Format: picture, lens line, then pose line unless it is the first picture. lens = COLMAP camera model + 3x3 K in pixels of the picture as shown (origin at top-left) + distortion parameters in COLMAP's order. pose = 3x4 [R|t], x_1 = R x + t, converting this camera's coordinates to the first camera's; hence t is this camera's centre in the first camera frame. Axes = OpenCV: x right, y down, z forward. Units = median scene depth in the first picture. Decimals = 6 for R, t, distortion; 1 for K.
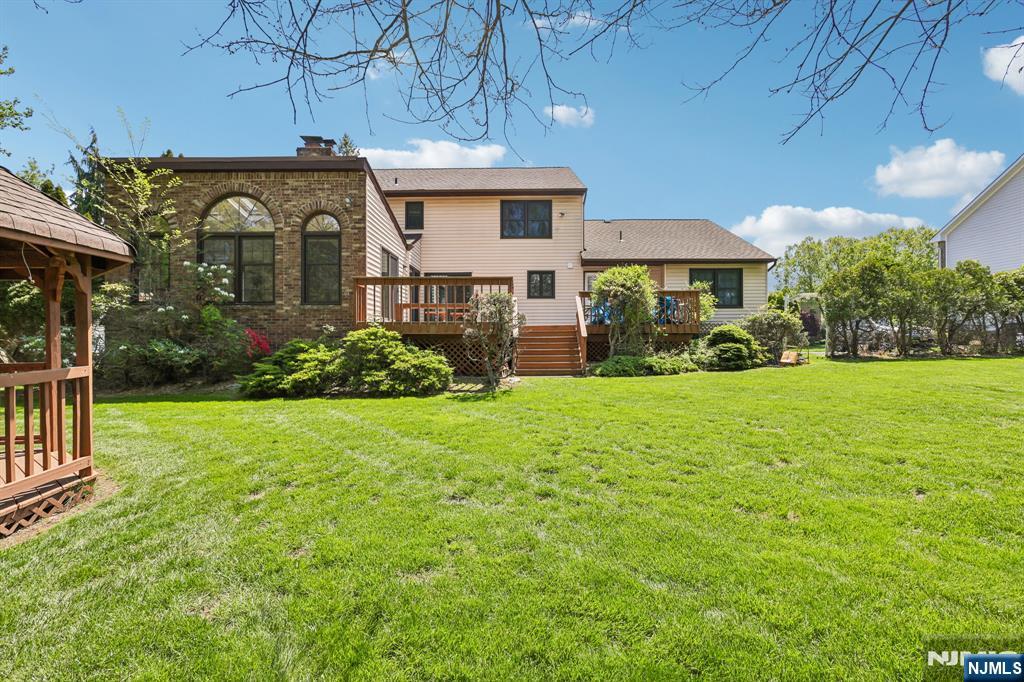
lens RADIAL K [[507.0, 0, 508.8], [0, 507.0, 338.5], [0, 0, 1]] dist [-0.000536, -0.000045]
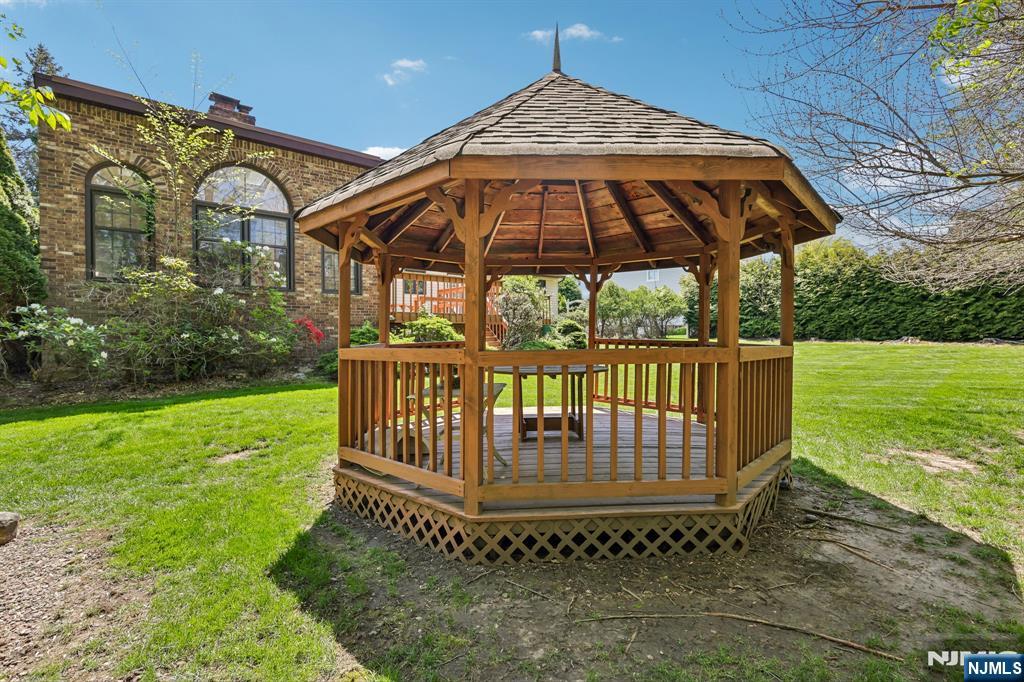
lens RADIAL K [[507.0, 0, 509.9], [0, 507.0, 340.4], [0, 0, 1]] dist [-0.000536, -0.000045]
pose [[0.745266, -0.010892, 0.666679, -0.799050], [-0.001622, 0.999834, 0.018148, 0.008276], [-0.666766, -0.014607, 0.745124, 0.013015]]
